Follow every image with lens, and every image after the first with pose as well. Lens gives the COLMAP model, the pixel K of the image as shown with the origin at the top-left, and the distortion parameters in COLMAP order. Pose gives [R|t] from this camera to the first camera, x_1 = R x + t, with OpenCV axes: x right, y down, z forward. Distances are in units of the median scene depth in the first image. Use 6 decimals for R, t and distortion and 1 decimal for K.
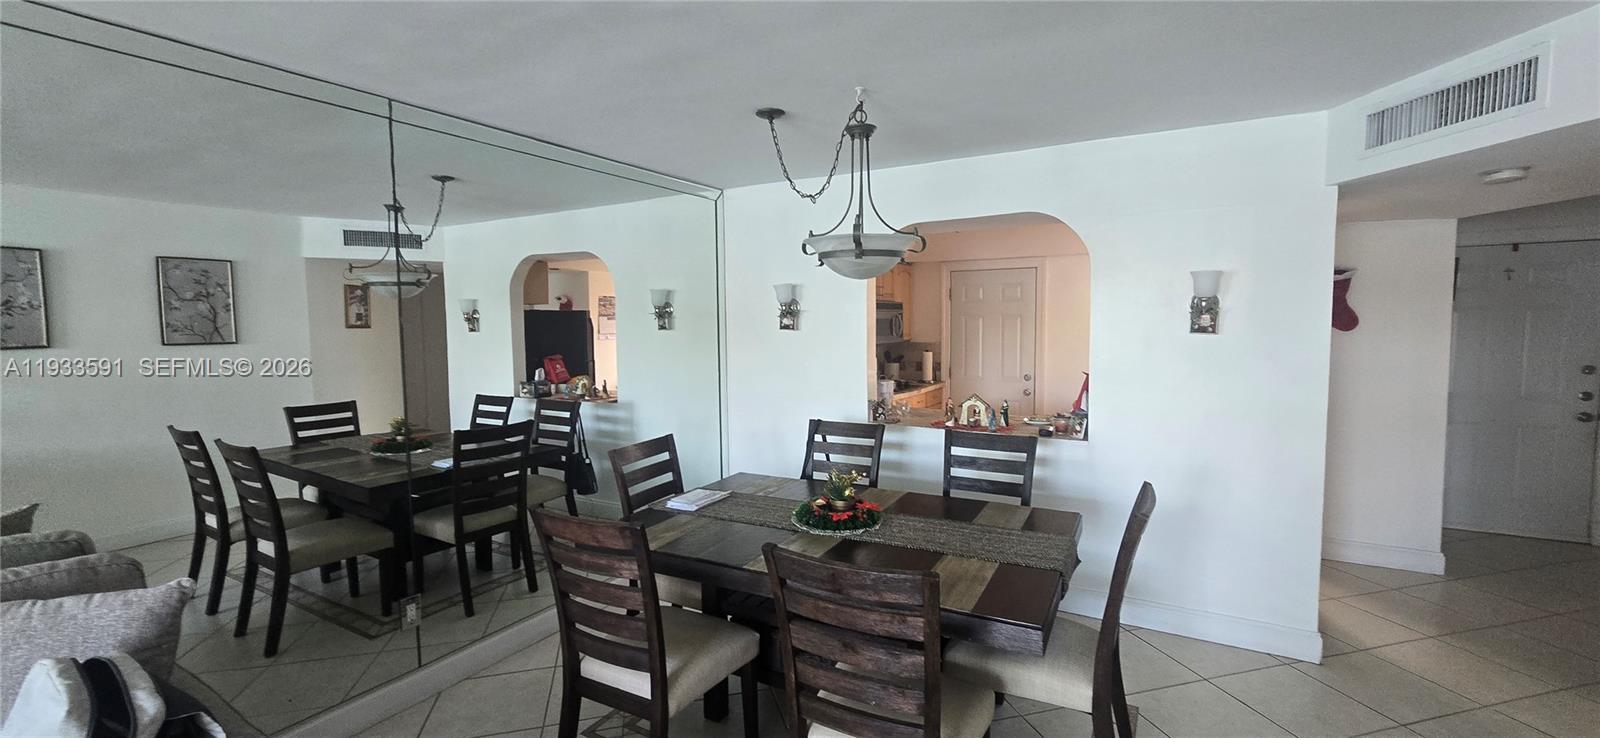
lens RADIAL K [[679.9, 0, 795.8], [0, 679.9, 374.2], [0, 0, 1]] dist [0.001848, 0.000156]
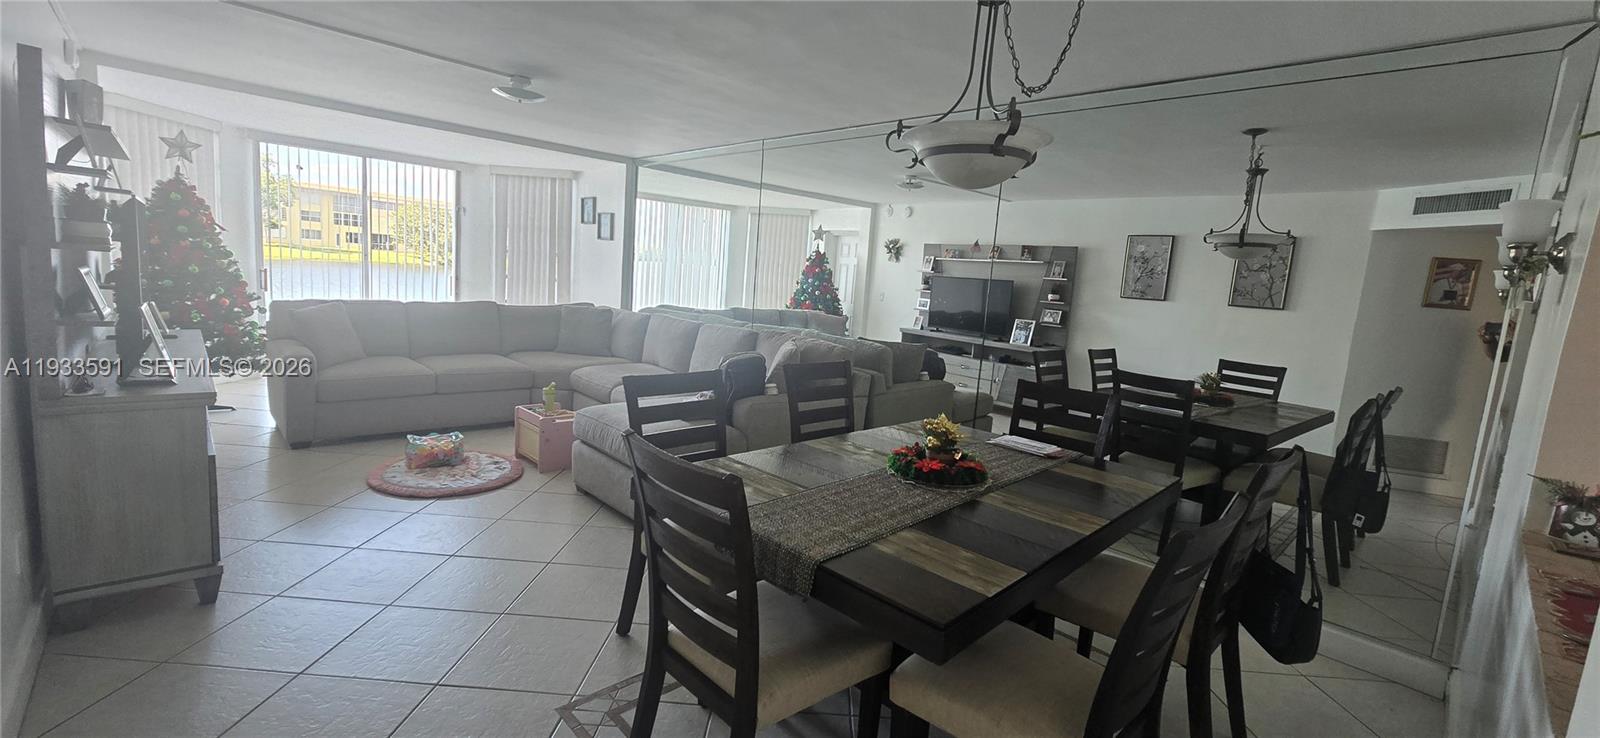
lens RADIAL K [[654.4, 0, 800.0], [0, 654.4, 361.1], [0, 0, 1]] dist [0.000384, 0.000056]
pose [[-0.288699, 0.120855, -0.949761, 0.487333], [-0.145273, 0.974985, 0.168224, -0.027810], [0.946334, 0.186541, -0.263921, 0.544696]]
